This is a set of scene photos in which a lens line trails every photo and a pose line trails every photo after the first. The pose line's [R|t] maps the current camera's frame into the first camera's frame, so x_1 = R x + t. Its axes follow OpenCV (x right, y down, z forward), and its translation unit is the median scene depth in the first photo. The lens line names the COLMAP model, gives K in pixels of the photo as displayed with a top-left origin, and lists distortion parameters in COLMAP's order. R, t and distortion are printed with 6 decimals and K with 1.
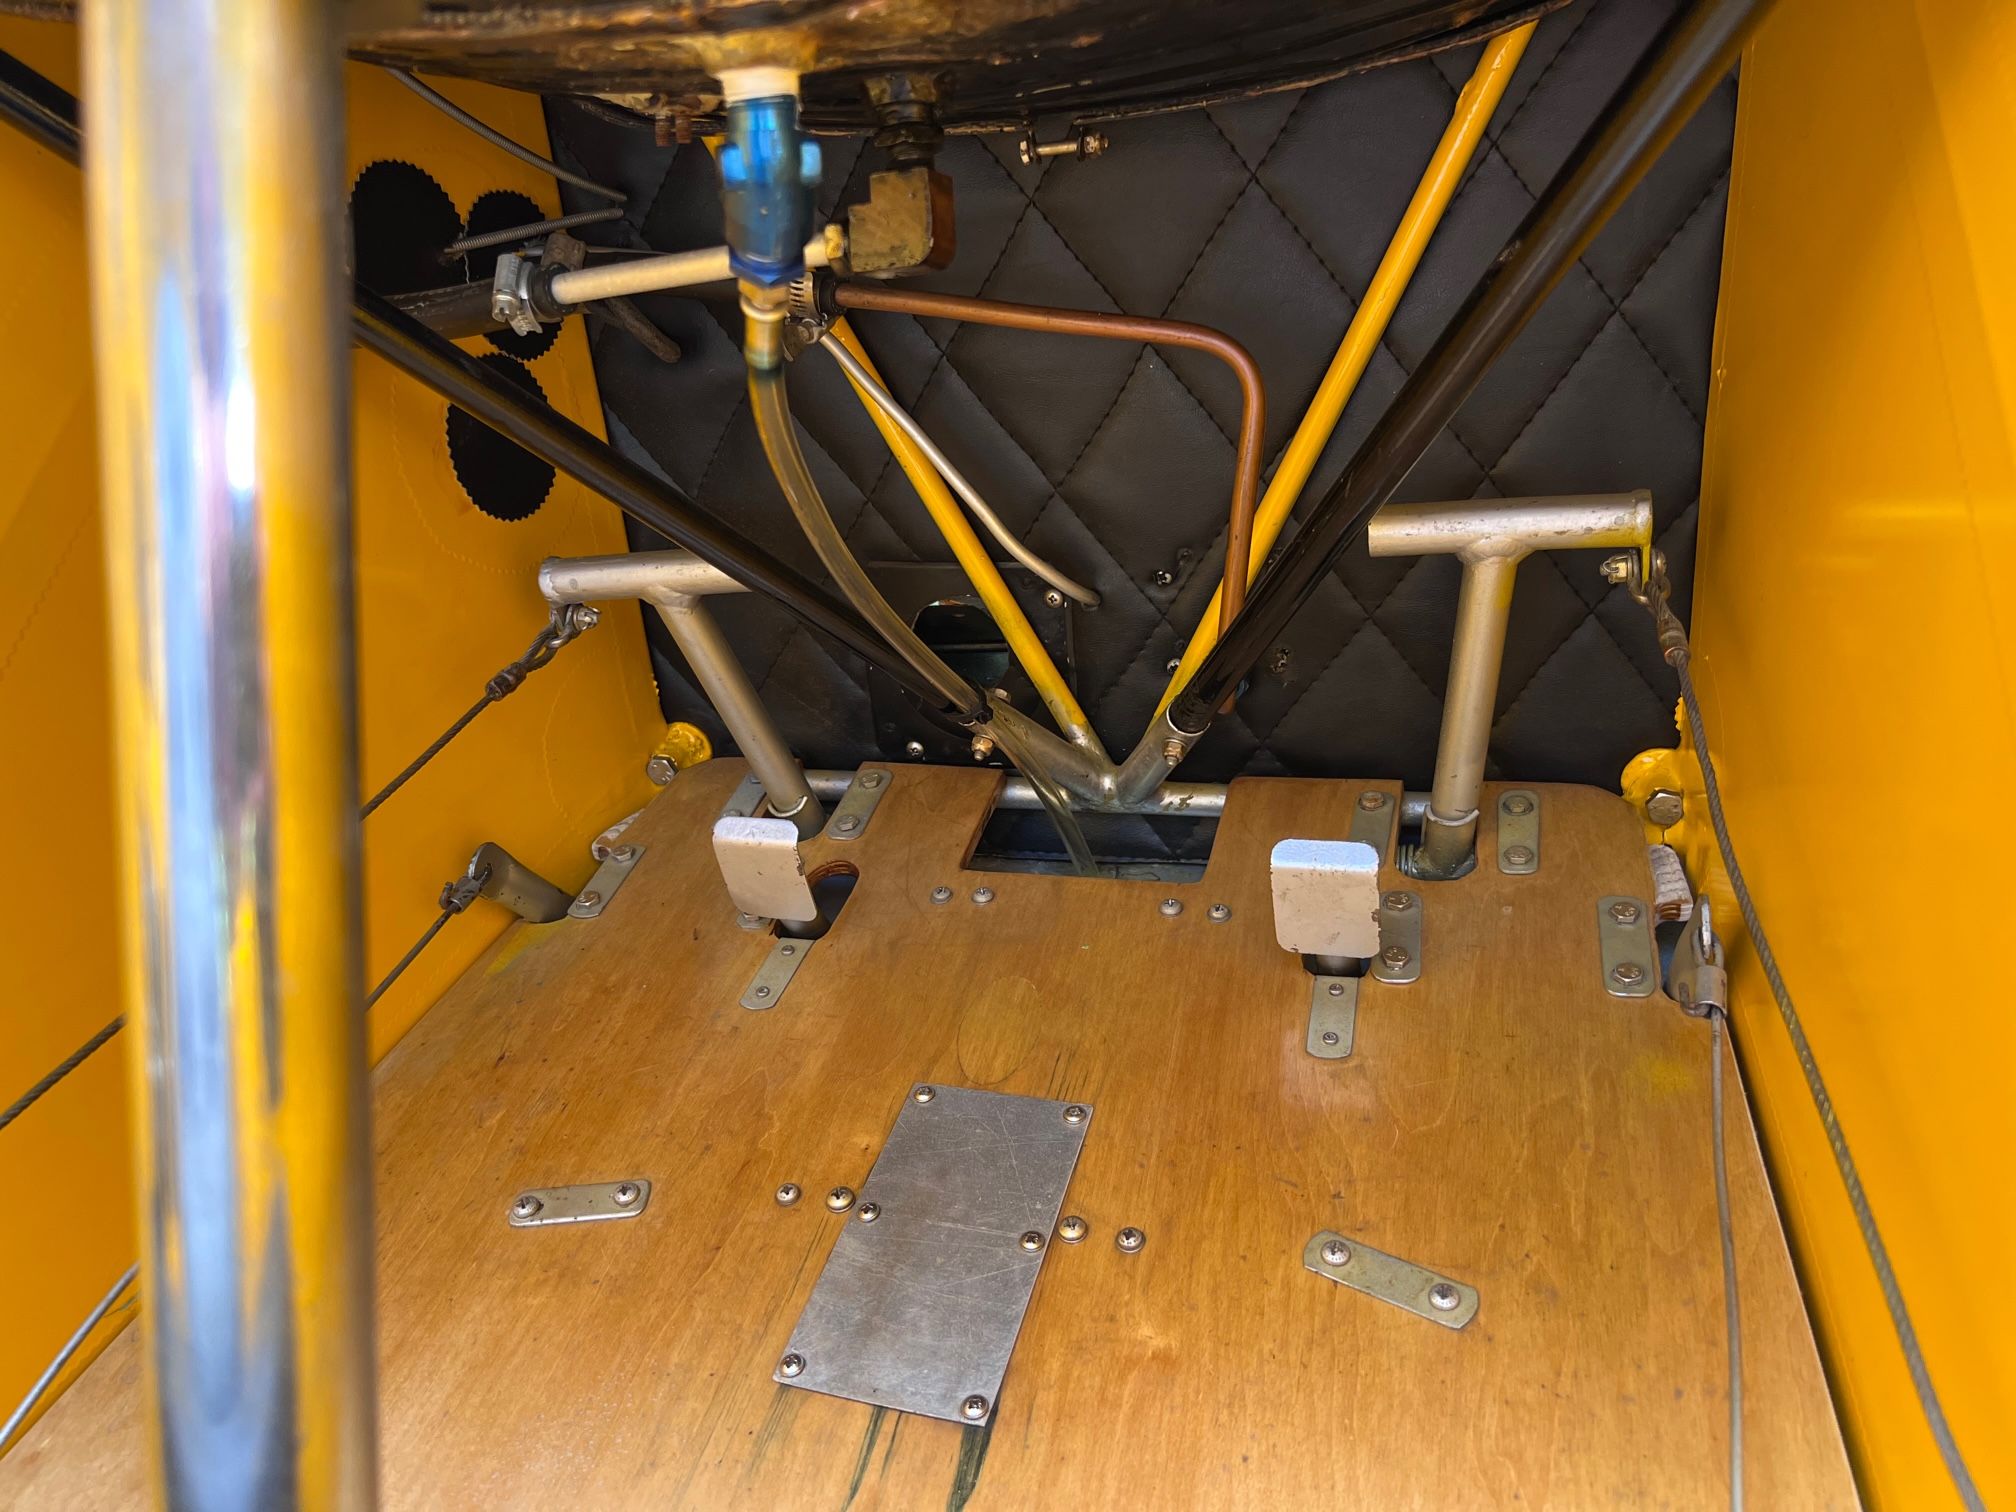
lens RADIAL K [[1505.0, 0, 1008.0], [0, 1505.0, 756.0], [0, 0, 1]] dist [0.010072, -0.000558]
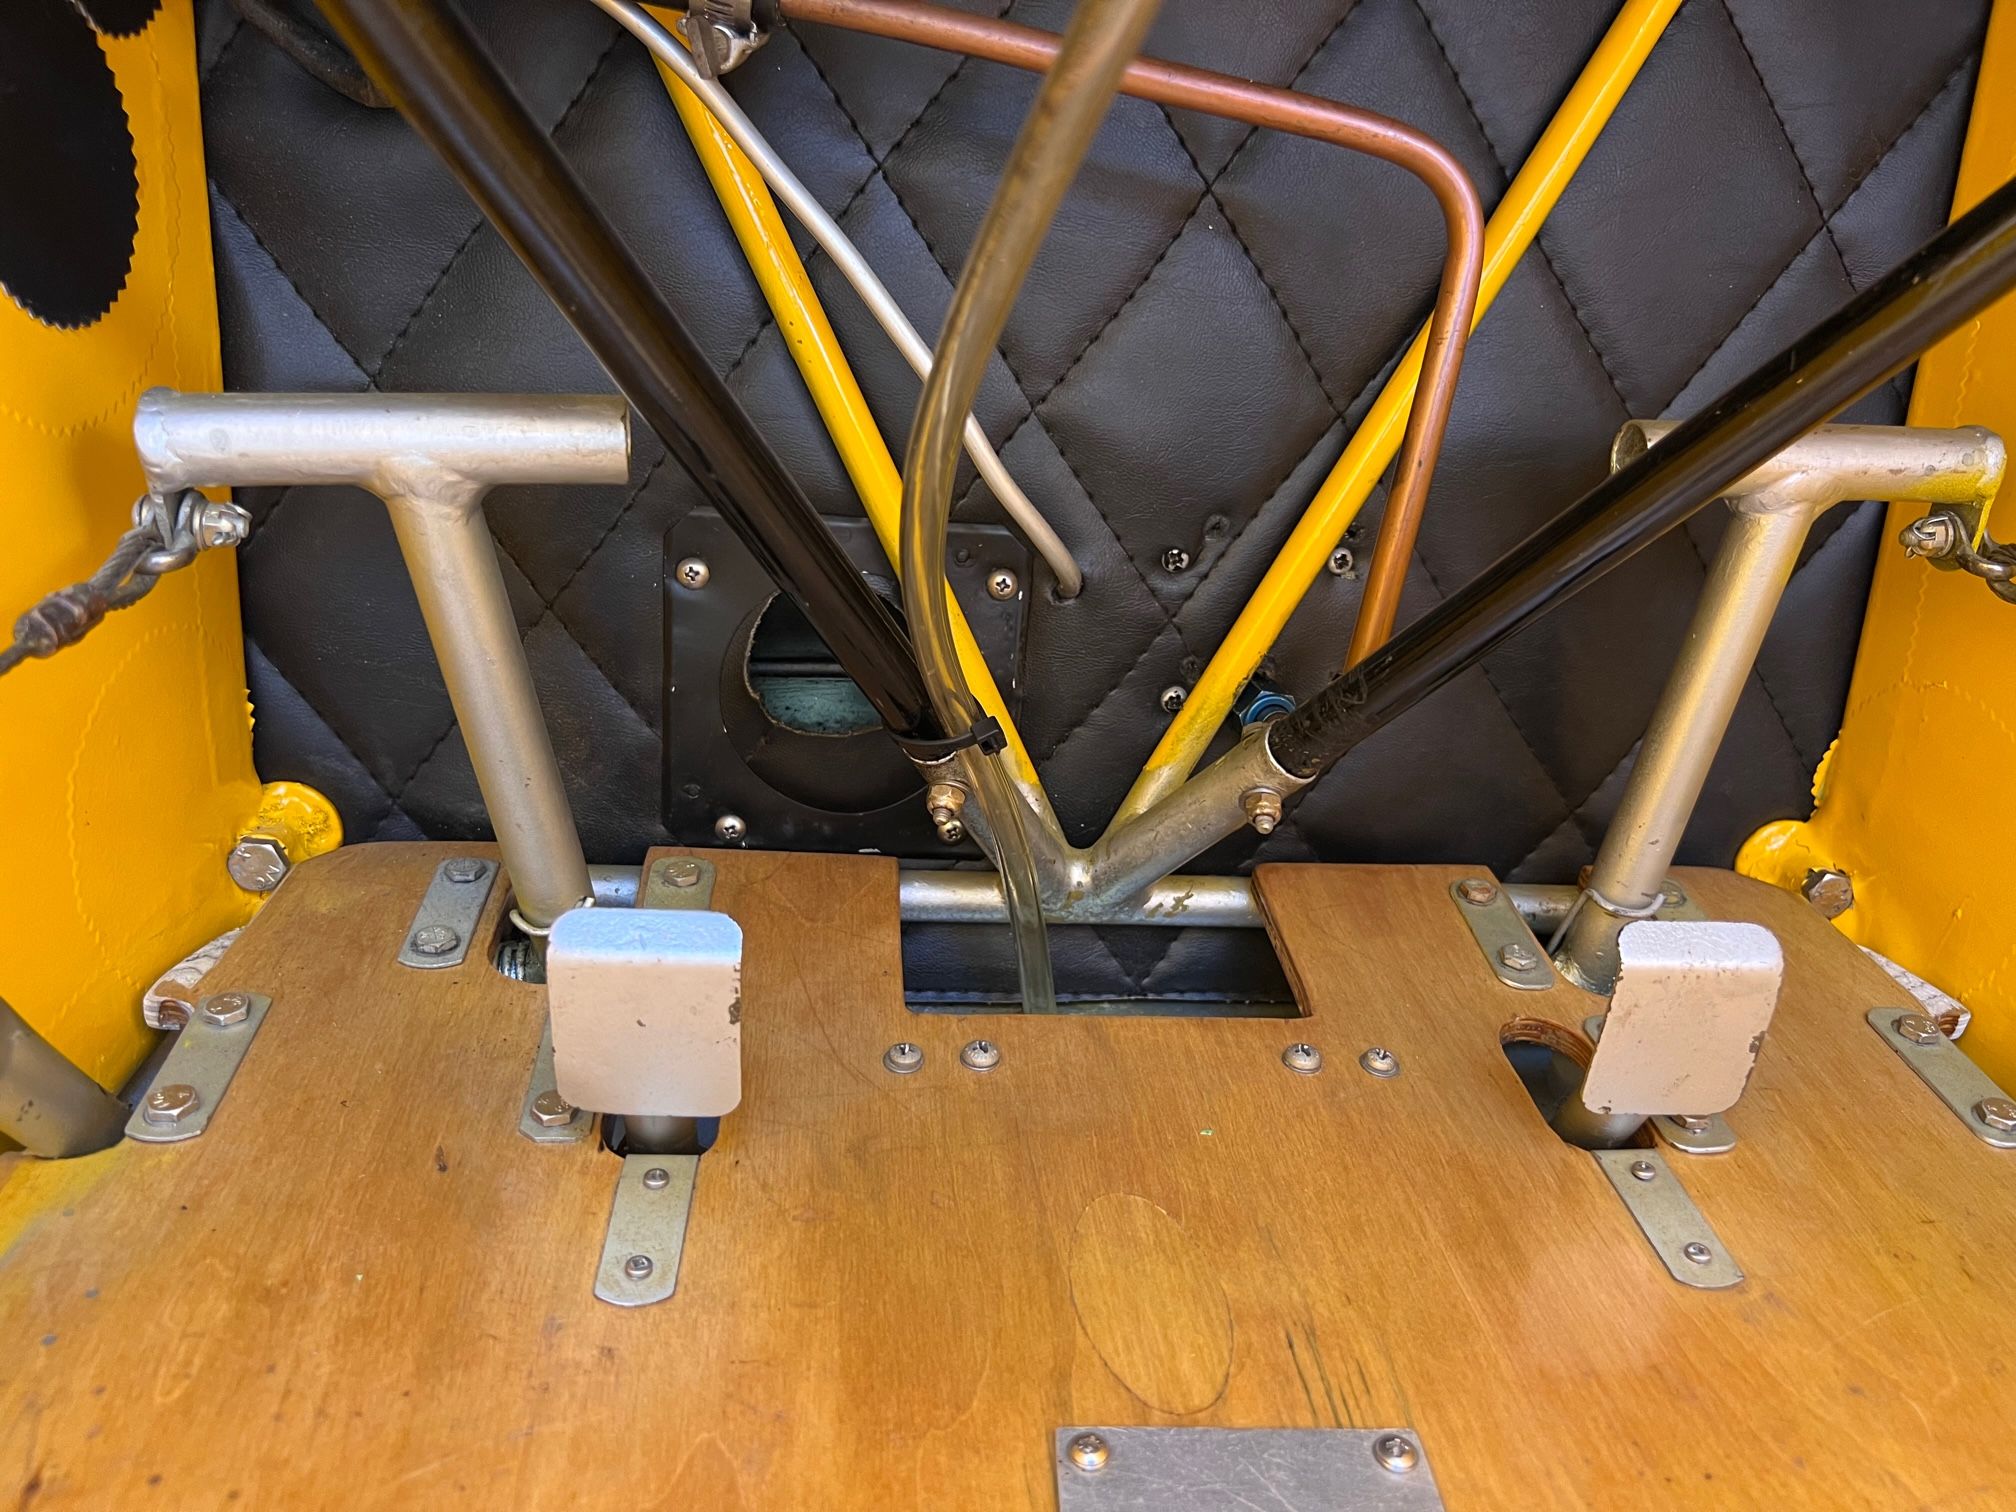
lens RADIAL K [[1542.0, 0, 1008.0], [0, 1542.0, 756.0], [0, 0, 1]] dist [-0.007210, -0.016355]
pose [[0.914590, 0.034268, 0.402929, -0.244992], [0.015643, 0.992659, -0.119931, 0.049620], [-0.404080, 0.115991, 0.907340, 0.444614]]
